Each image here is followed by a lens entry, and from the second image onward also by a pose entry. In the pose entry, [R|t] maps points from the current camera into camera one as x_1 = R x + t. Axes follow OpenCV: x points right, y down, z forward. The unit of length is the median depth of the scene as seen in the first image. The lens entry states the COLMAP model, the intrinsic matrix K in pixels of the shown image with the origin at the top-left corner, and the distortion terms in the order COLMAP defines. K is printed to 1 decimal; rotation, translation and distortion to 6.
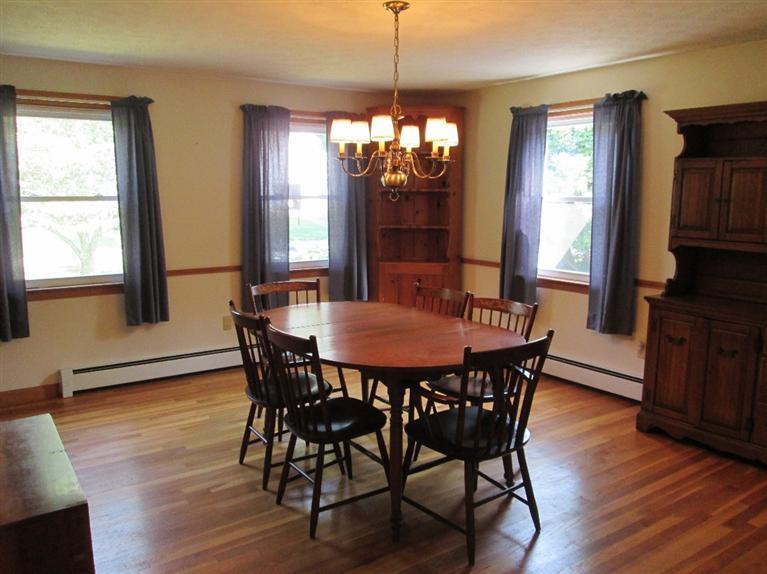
lens RADIAL K [[638.1, 0, 385.7], [0, 638.1, 285.7], [0, 0, 1]] dist [-0.053932, 0.009100]
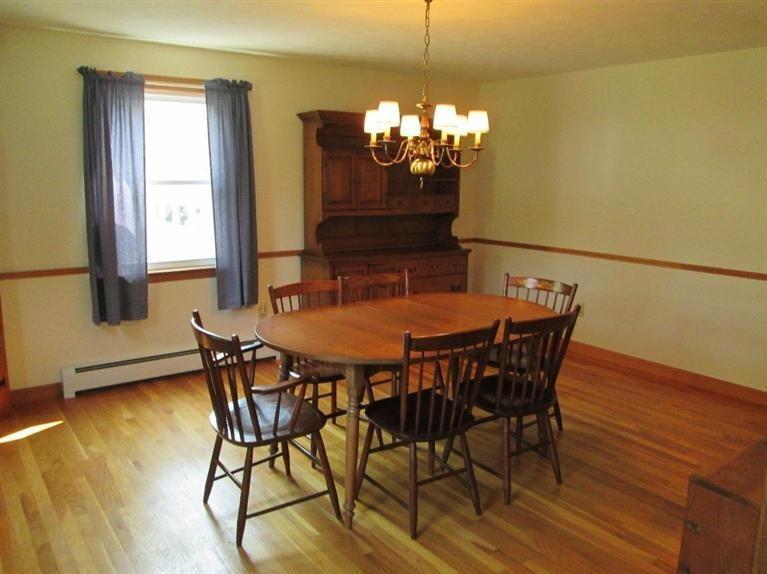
lens RADIAL K [[638.1, 0, 385.6], [0, 638.1, 289.7], [0, 0, 1]] dist [-0.053932, 0.009100]
pose [[-0.030997, -0.174541, 0.984162, -0.722786], [0.138985, 0.974317, 0.177172, -0.113821], [-0.989809, 0.142275, -0.005942, 0.783356]]
